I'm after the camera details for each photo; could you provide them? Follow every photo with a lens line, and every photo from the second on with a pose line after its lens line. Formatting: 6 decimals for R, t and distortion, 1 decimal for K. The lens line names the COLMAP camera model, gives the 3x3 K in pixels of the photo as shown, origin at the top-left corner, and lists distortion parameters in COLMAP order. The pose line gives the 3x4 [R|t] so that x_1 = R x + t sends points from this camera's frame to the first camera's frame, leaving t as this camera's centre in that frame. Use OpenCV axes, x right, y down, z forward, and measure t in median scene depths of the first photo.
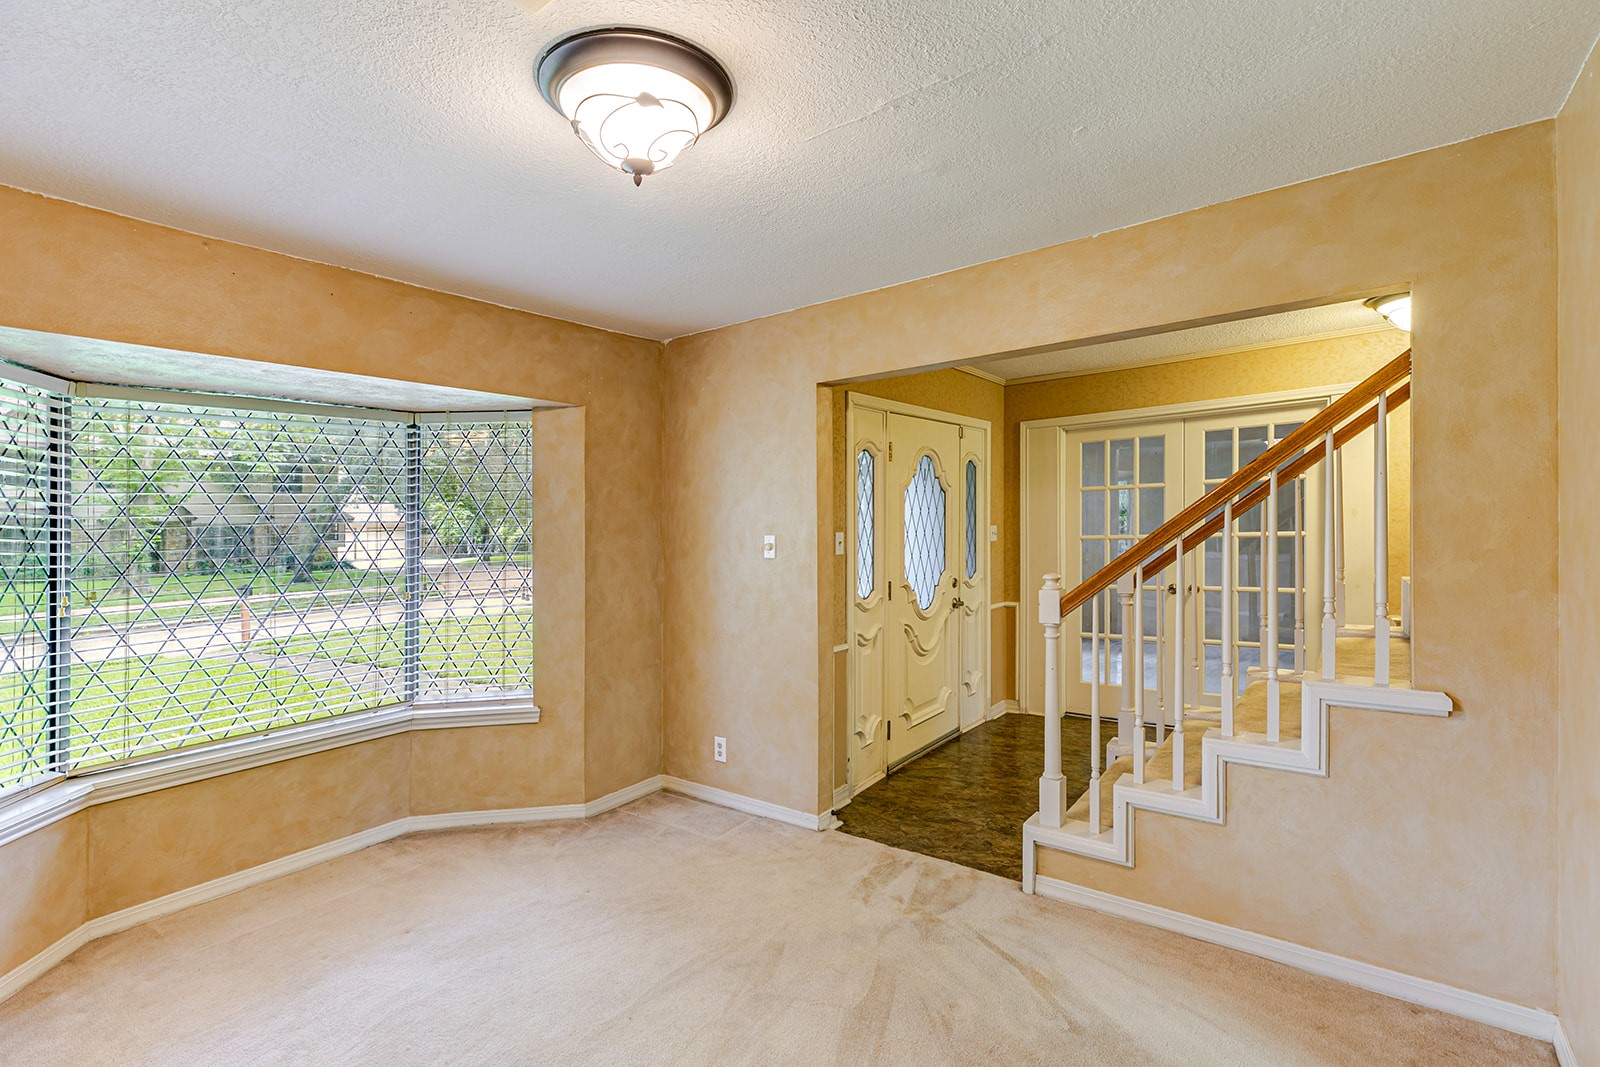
lens RADIAL K [[724.9, 0, 799.8], [0, 724.9, 527.4], [0, 0, 1]] dist [0.000352, -0.000173]
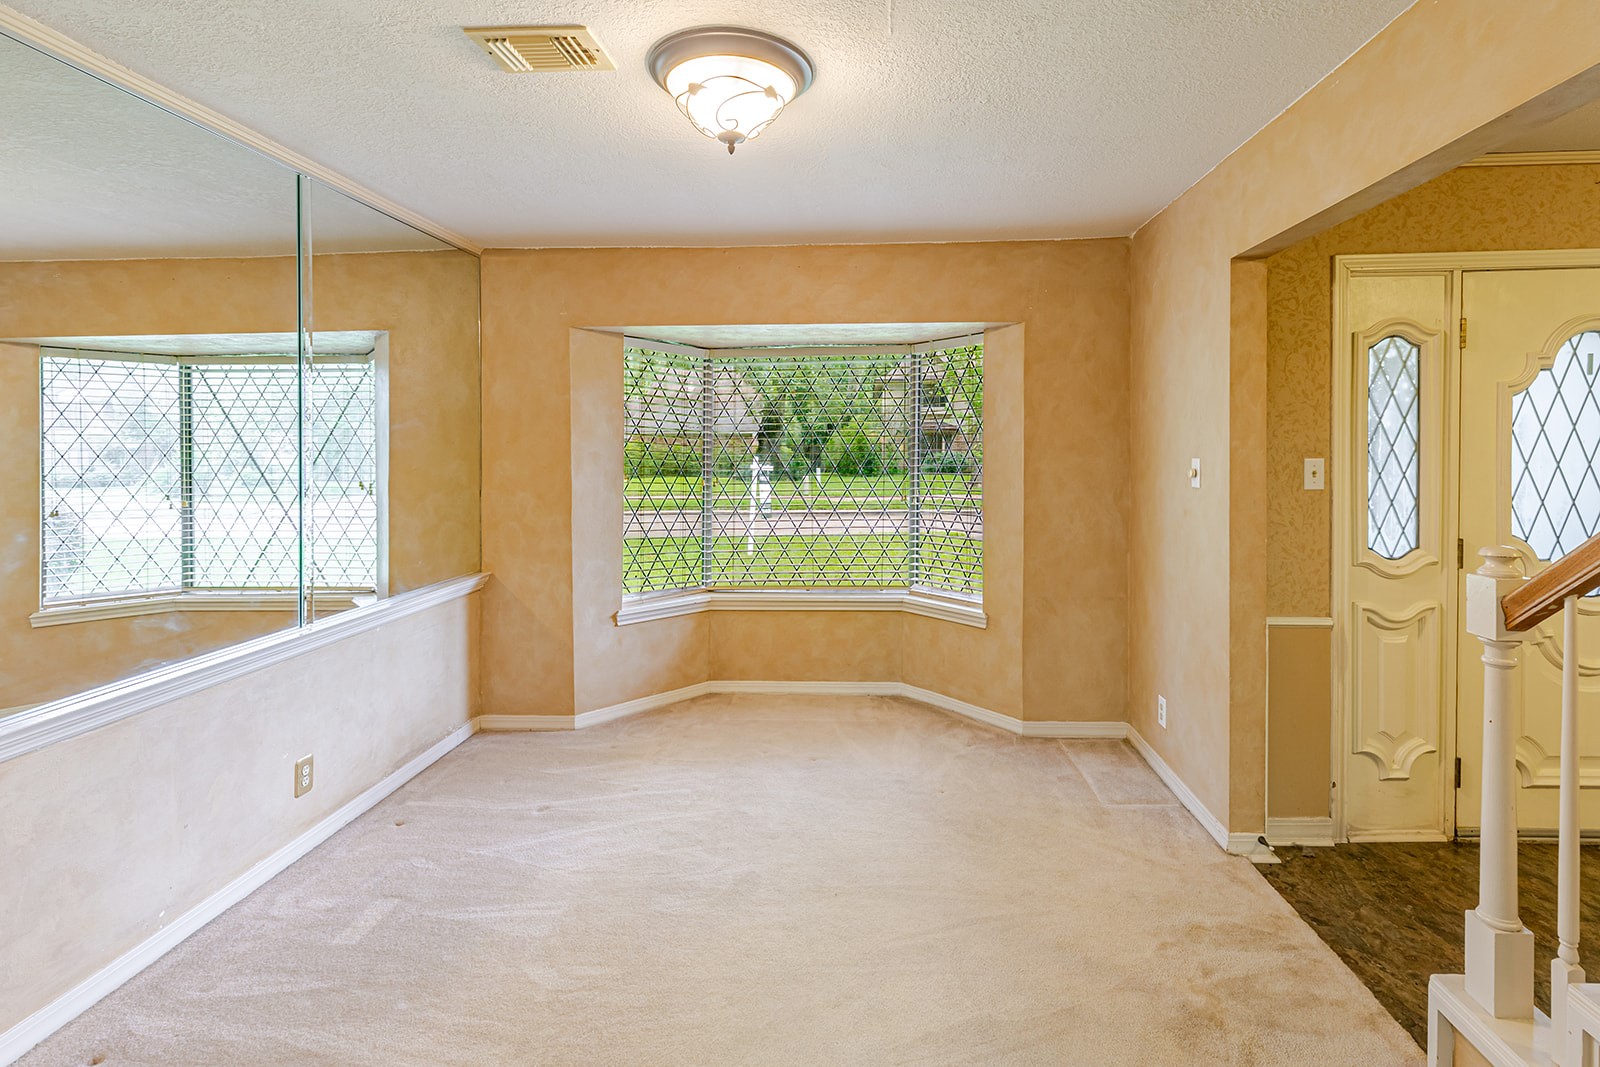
lens RADIAL K [[747.7, 0, 852.5], [0, 747.7, 442.0], [0, 0, 1]] dist [-0.000235, -0.000312]
pose [[0.570545, 0.017332, -0.821083, 0.416763], [-0.014061, 0.999837, 0.011335, -0.011409], [0.821146, 0.005078, 0.570696, 0.223297]]
